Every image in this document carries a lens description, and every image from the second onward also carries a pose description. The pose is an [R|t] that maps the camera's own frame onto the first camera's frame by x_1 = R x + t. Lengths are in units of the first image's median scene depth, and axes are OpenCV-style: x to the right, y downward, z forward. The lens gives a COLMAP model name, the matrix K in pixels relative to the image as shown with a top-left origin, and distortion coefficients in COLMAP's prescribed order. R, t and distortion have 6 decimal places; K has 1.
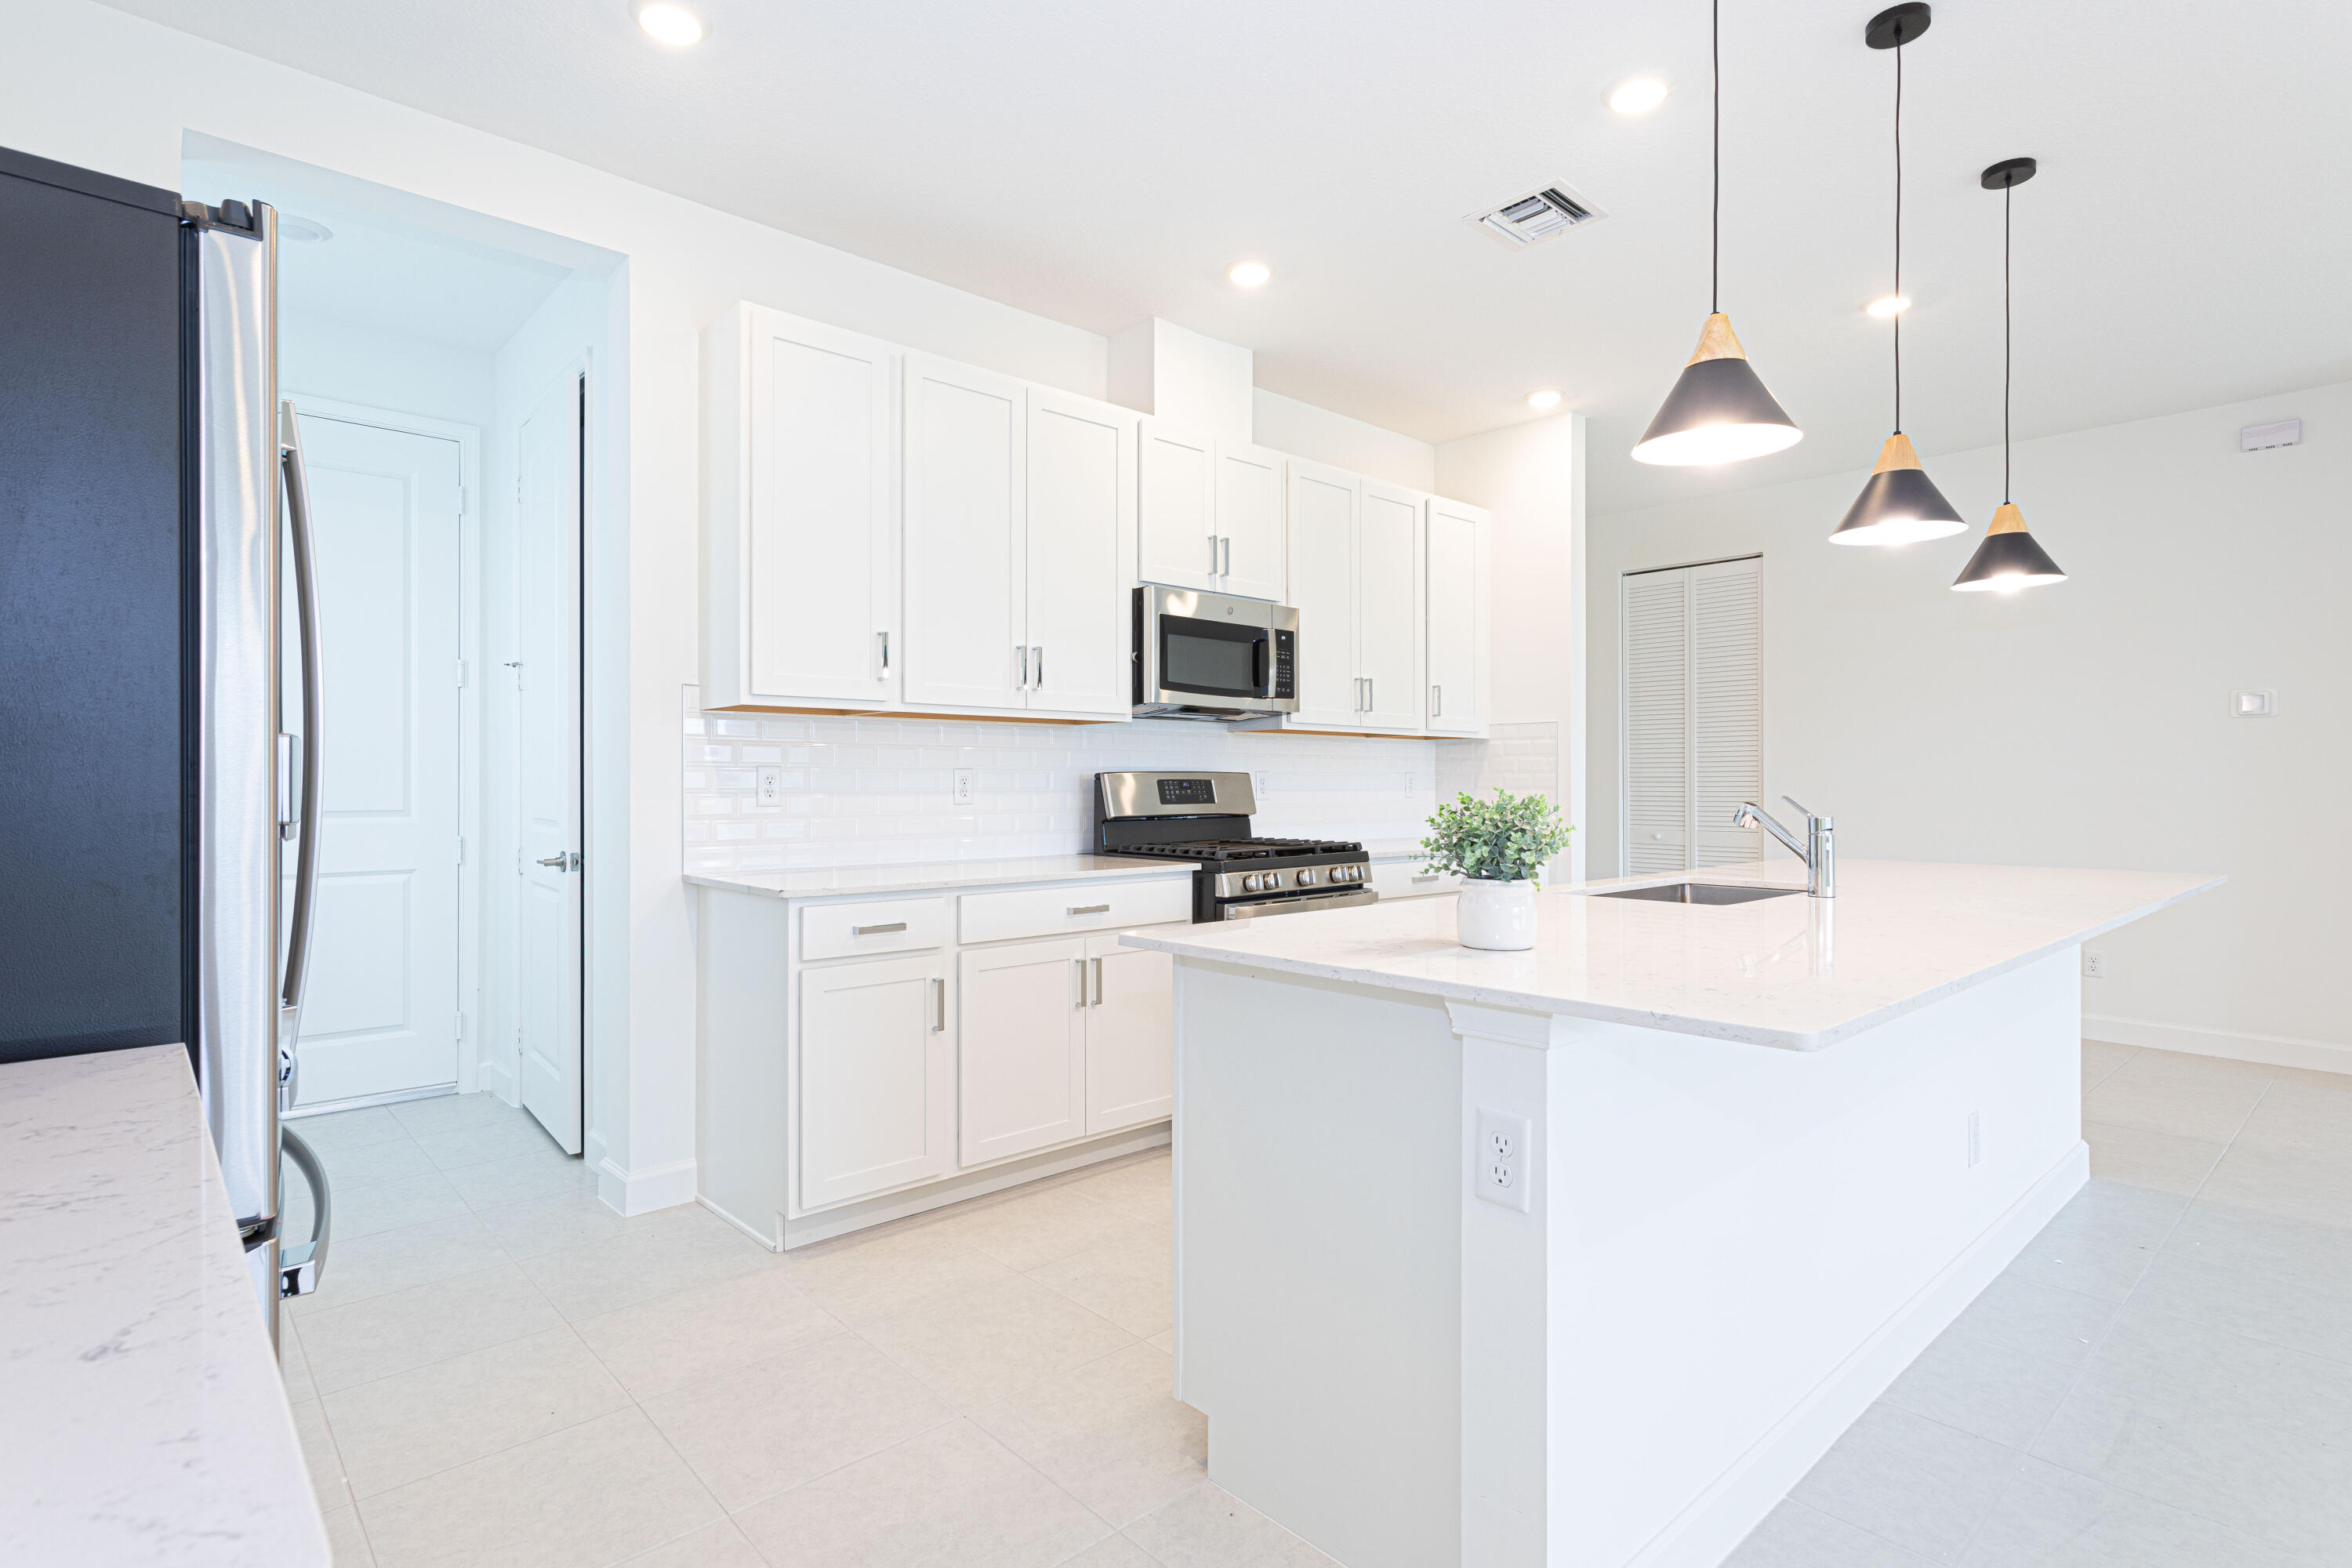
lens RADIAL K [[1178.1, 0, 1179.7], [0, 1178.1, 772.8], [0, 0, 1]] dist [0.002077, 0.000282]
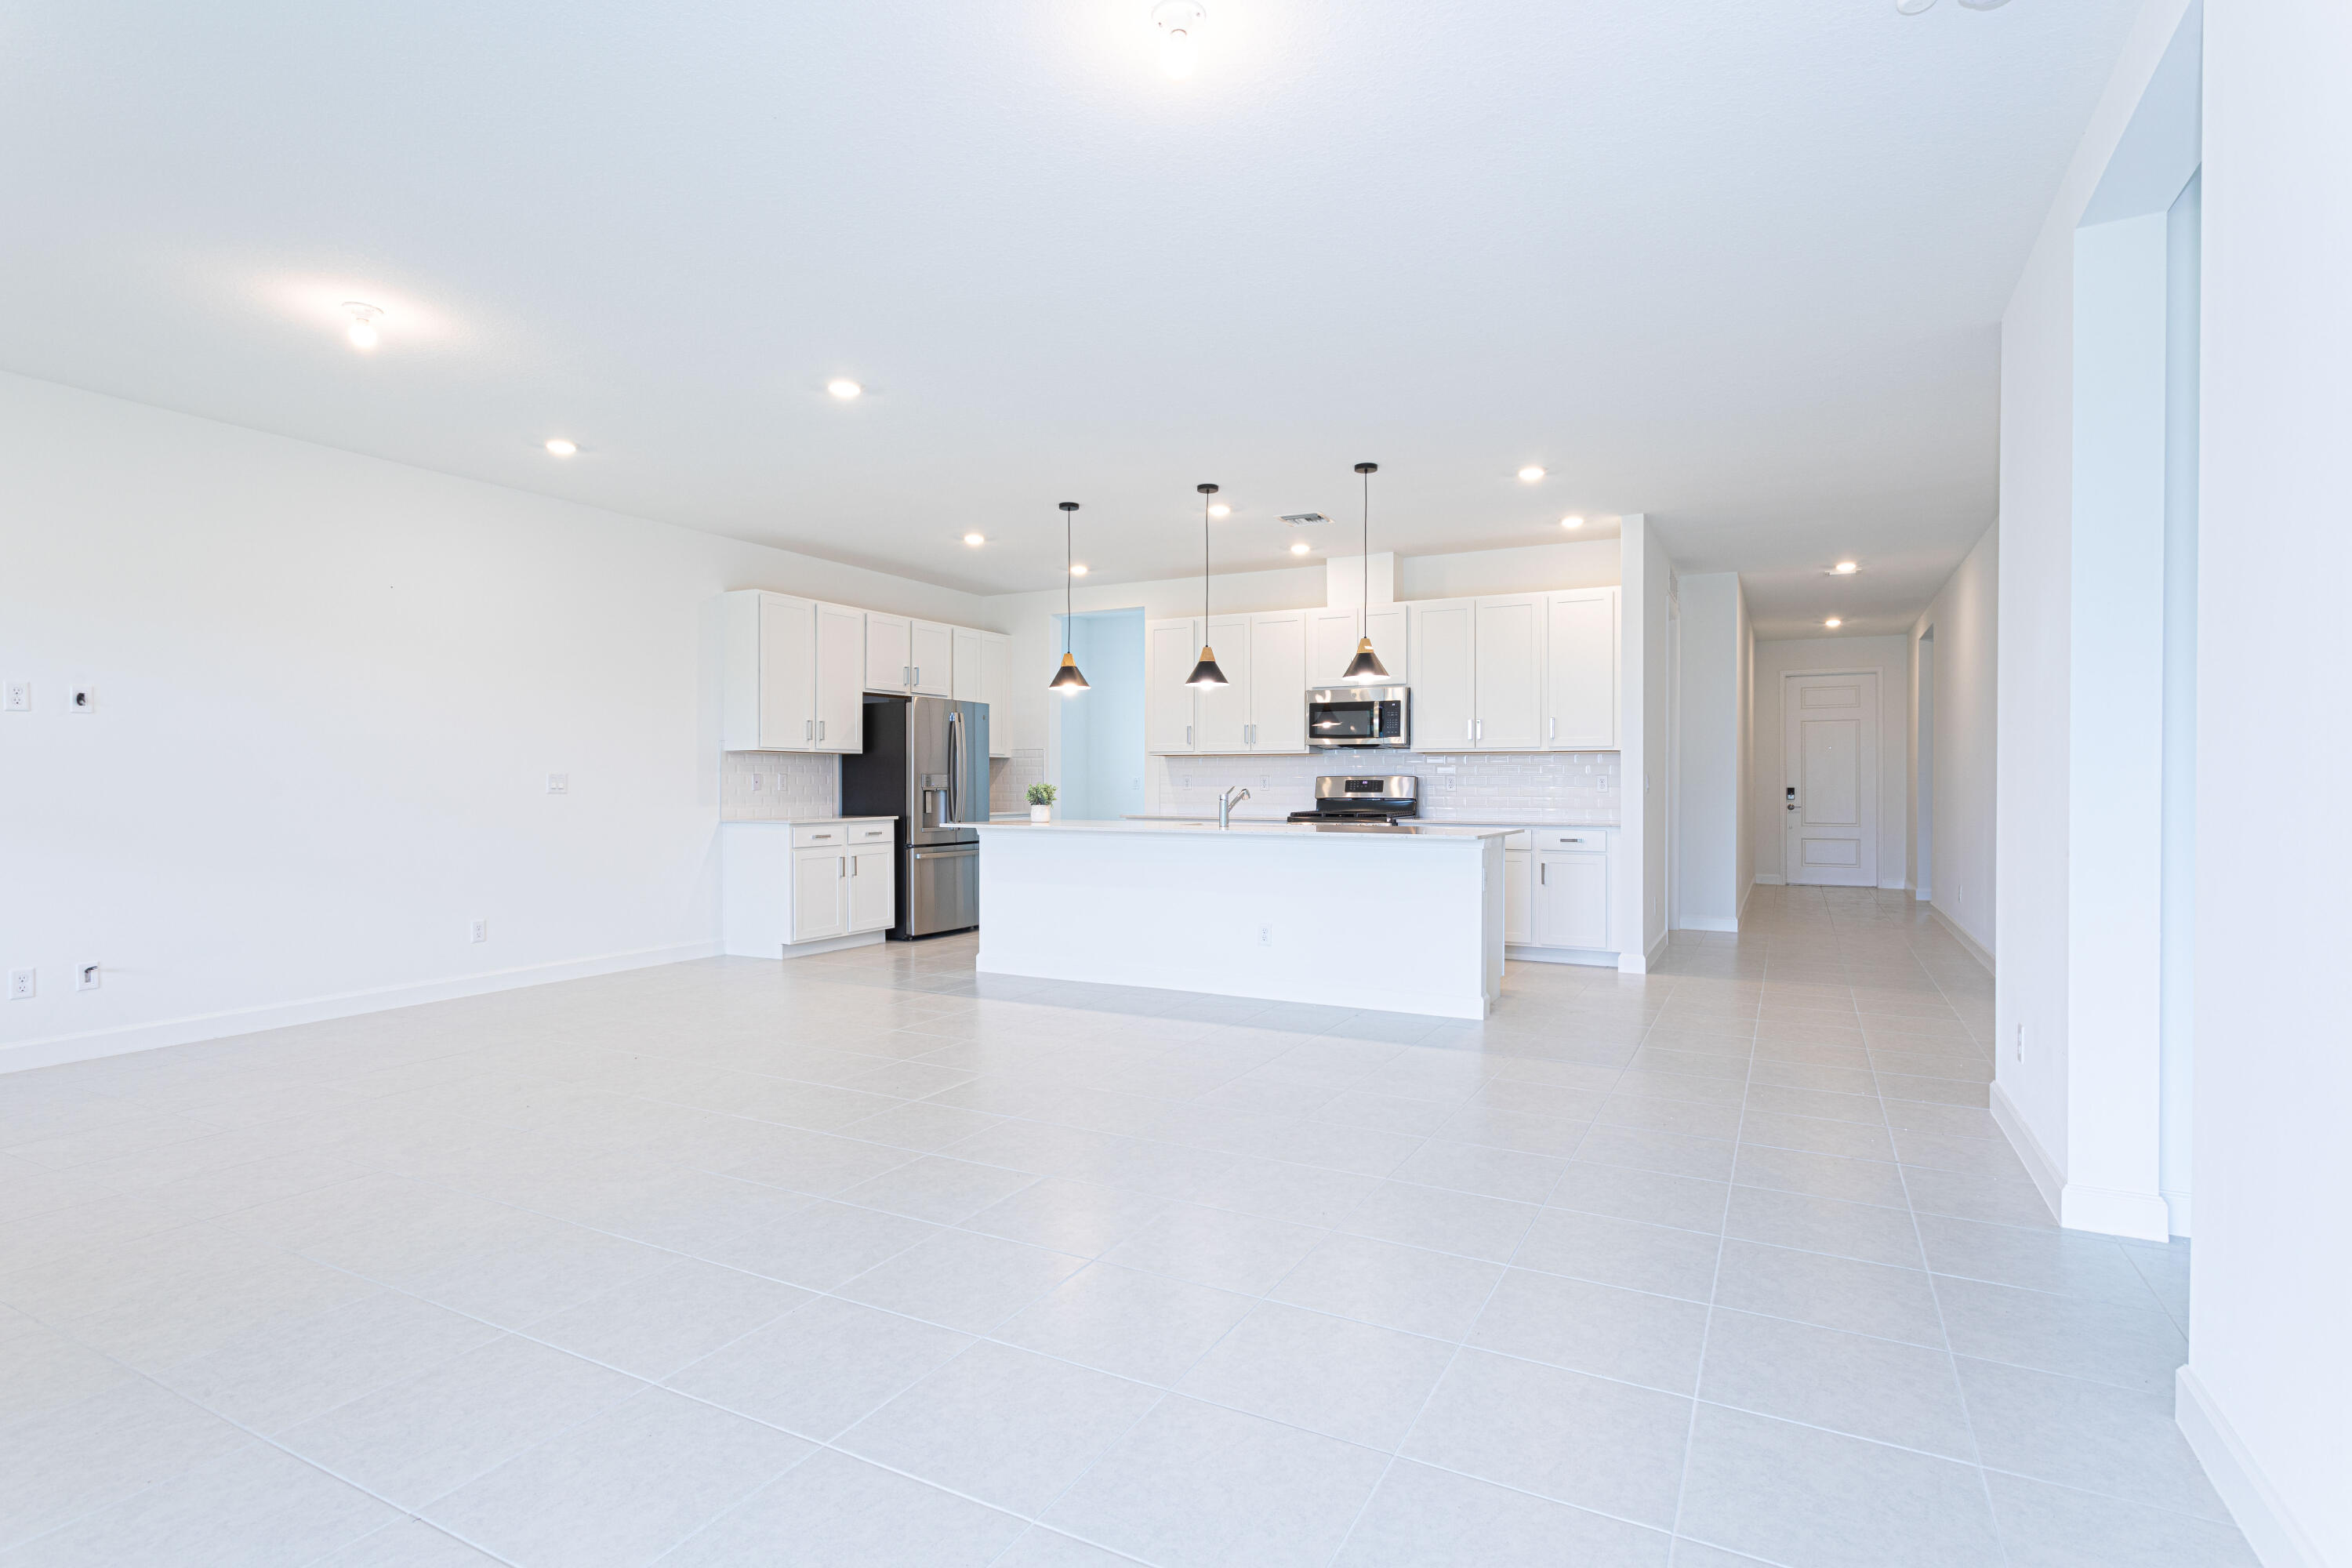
lens RADIAL K [[1142.1, 0, 1193.2], [0, 1142.1, 797.9], [0, 0, 1]] dist [0.000339, 0.000618]
pose [[0.338748, 0.011940, -0.940801, 1.763963], [0.007254, 0.999857, 0.015301, 0.004430], [0.940849, -0.012008, 0.338613, 0.084971]]
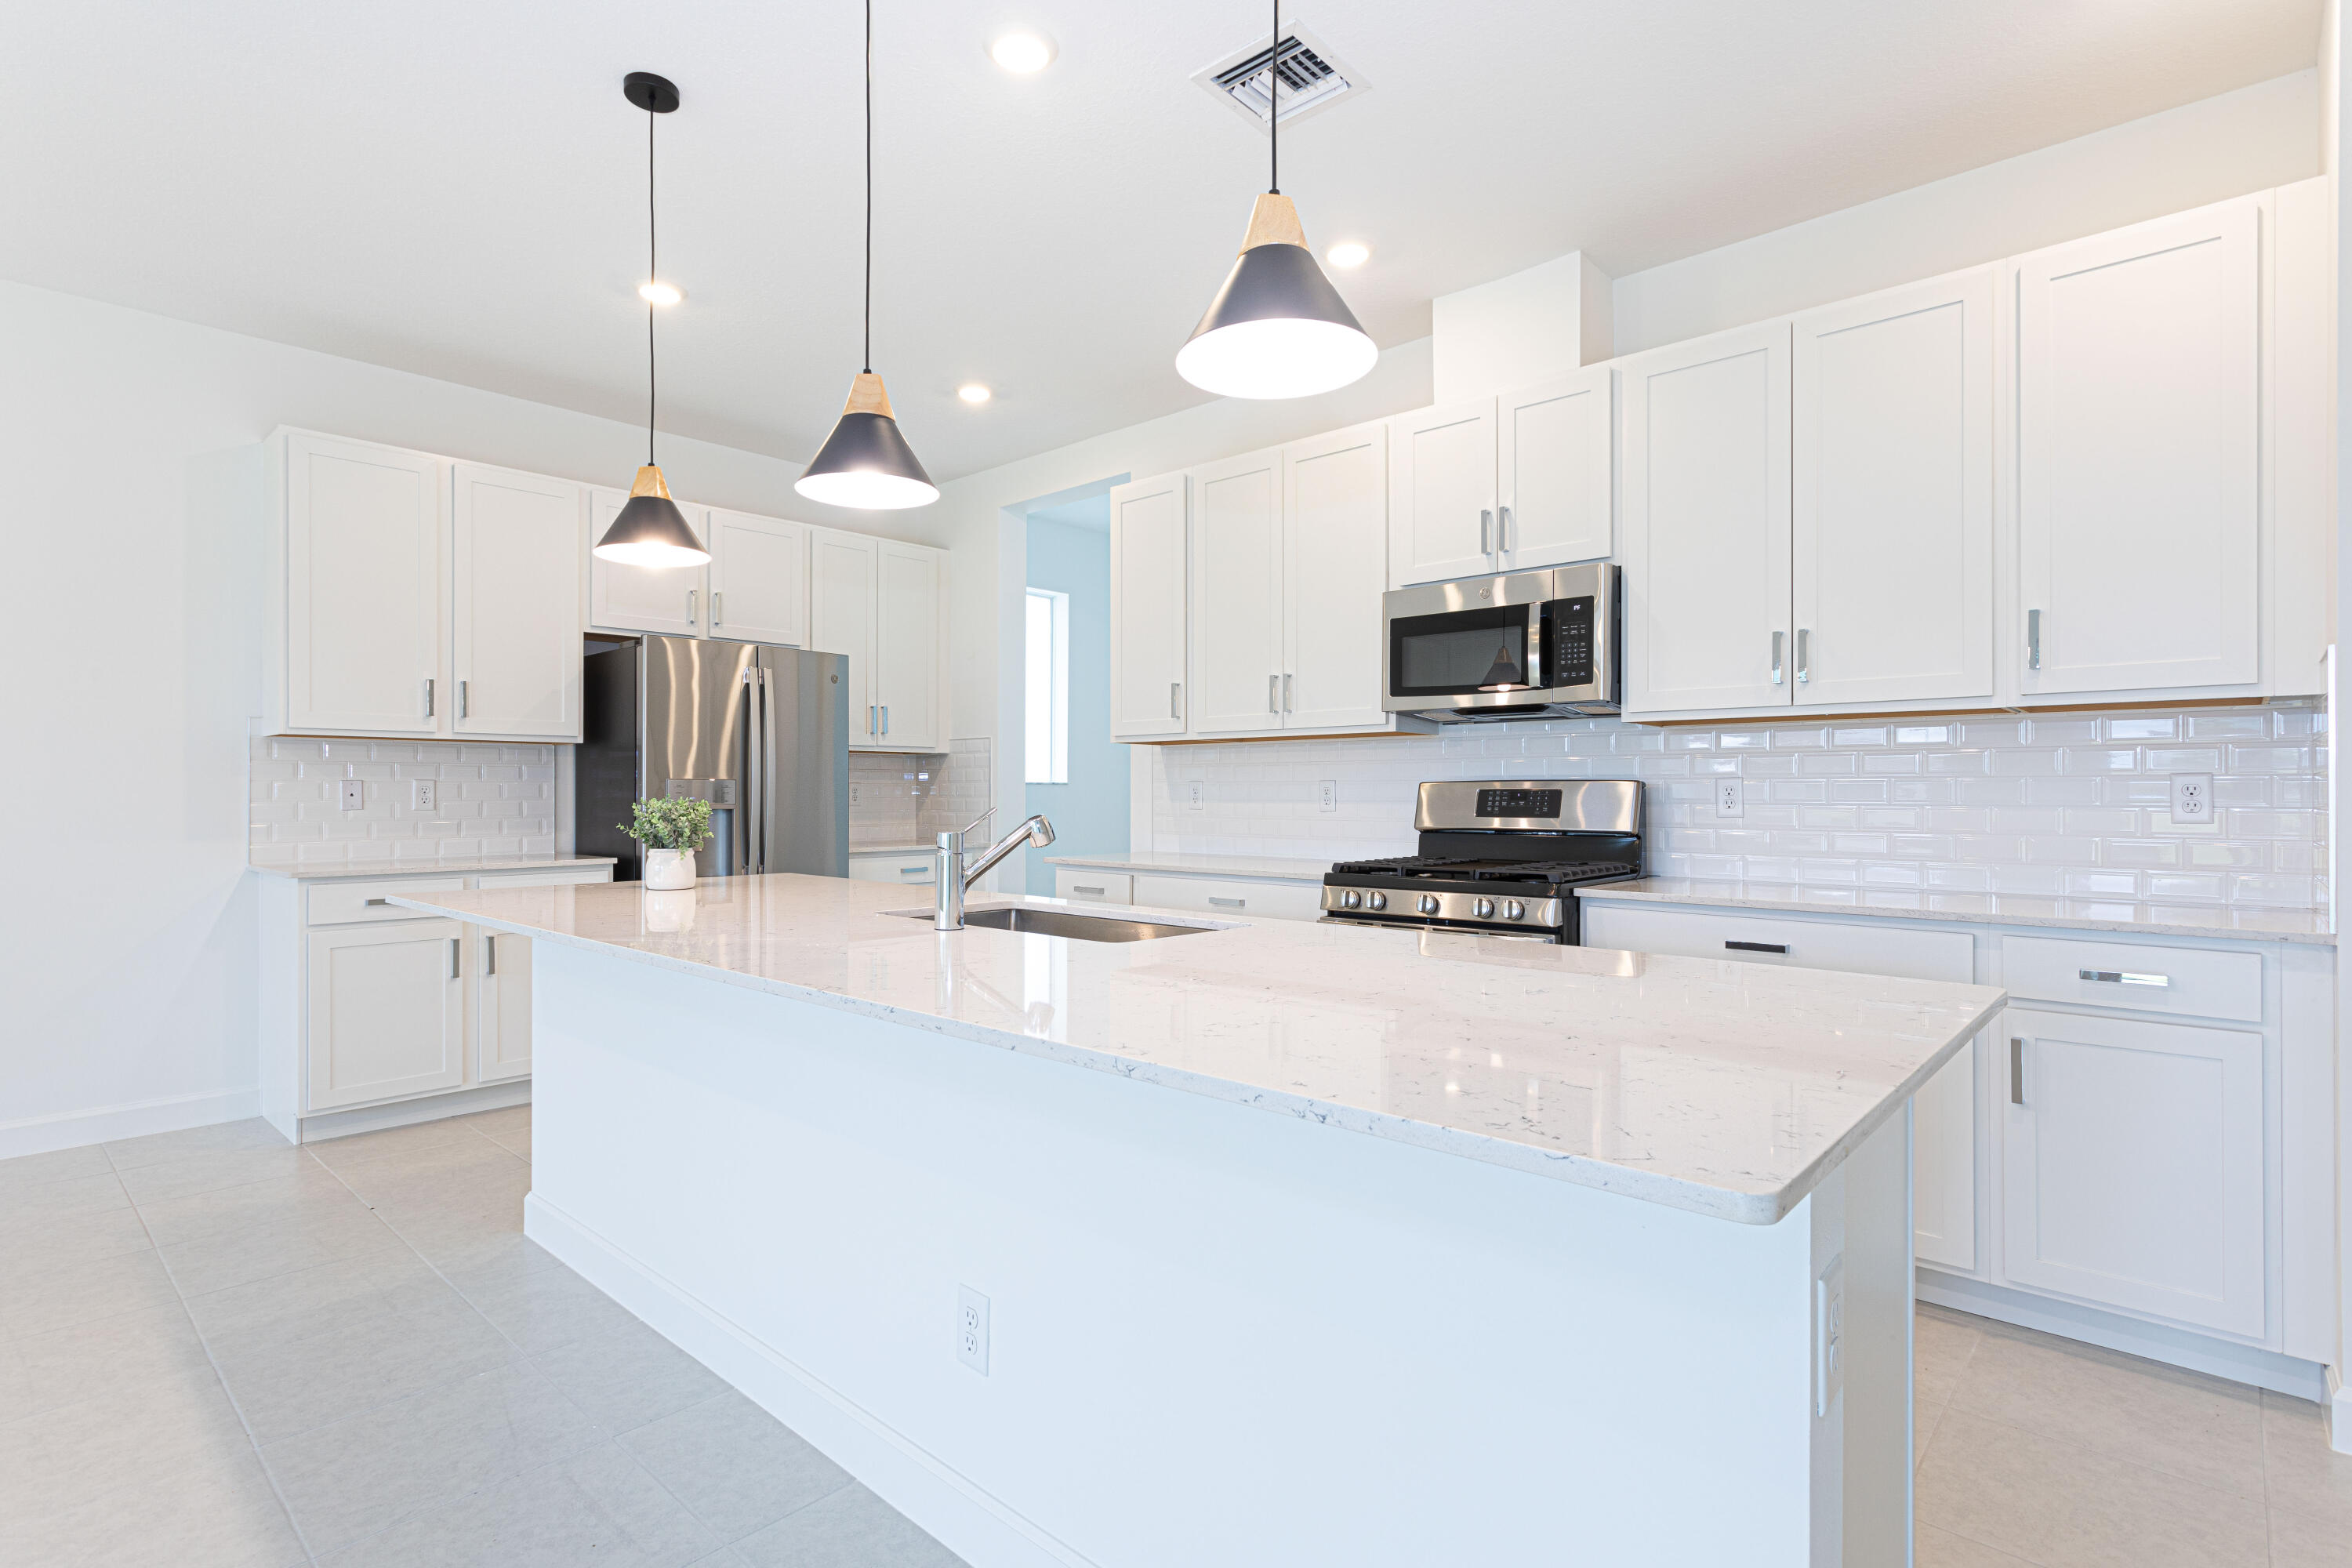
lens RADIAL K [[1142.1, 0, 1193.2], [0, 1142.1, 797.9], [0, 0, 1]] dist [0.000339, 0.000618]
pose [[0.096478, 0.003242, -0.995330, 0.851439], [0.008765, 0.999953, 0.004107, 0.006996], [0.995297, -0.009121, 0.096445, 0.699689]]
